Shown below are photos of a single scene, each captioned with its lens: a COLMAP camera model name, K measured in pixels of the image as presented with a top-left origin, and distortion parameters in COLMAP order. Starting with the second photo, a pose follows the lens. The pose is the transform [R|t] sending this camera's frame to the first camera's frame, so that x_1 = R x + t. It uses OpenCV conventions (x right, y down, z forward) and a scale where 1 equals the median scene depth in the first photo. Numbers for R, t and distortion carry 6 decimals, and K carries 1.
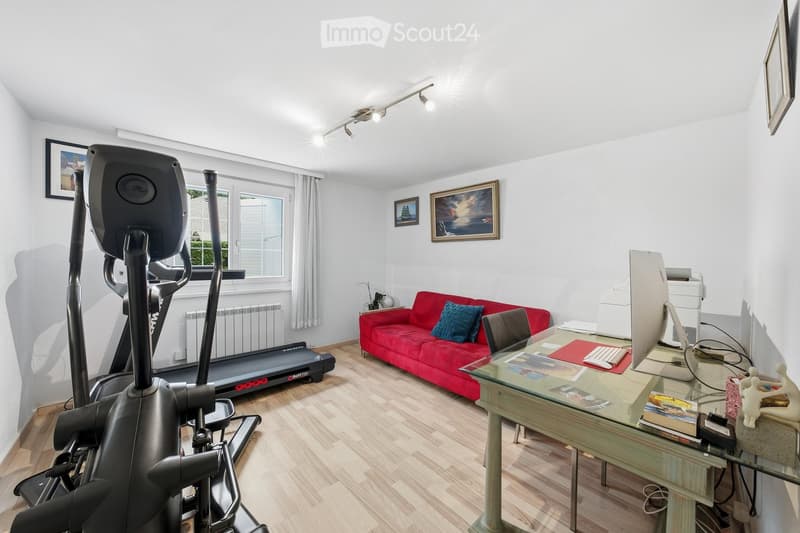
lens RADIAL K [[280.9, 0, 397.4], [0, 280.9, 263.5], [0, 0, 1]] dist [0.000152, 0.000001]
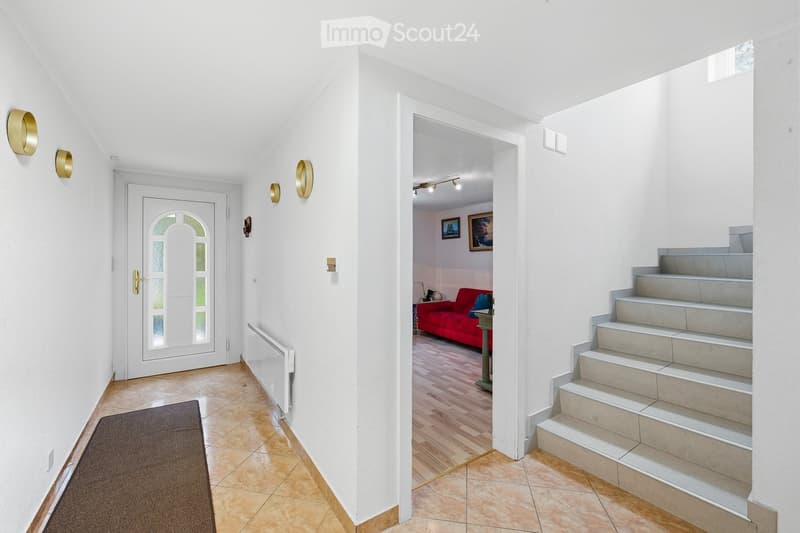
lens RADIAL K [[330.6, 0, 397.7], [0, 330.6, 263.8], [0, 0, 1]] dist [0.001357, 0.000010]
pose [[0.989188, -0.010871, -0.146252, 0.011926], [0.007357, 0.999672, -0.024549, 0.019340], [0.146471, 0.023207, 0.988943, -0.612500]]
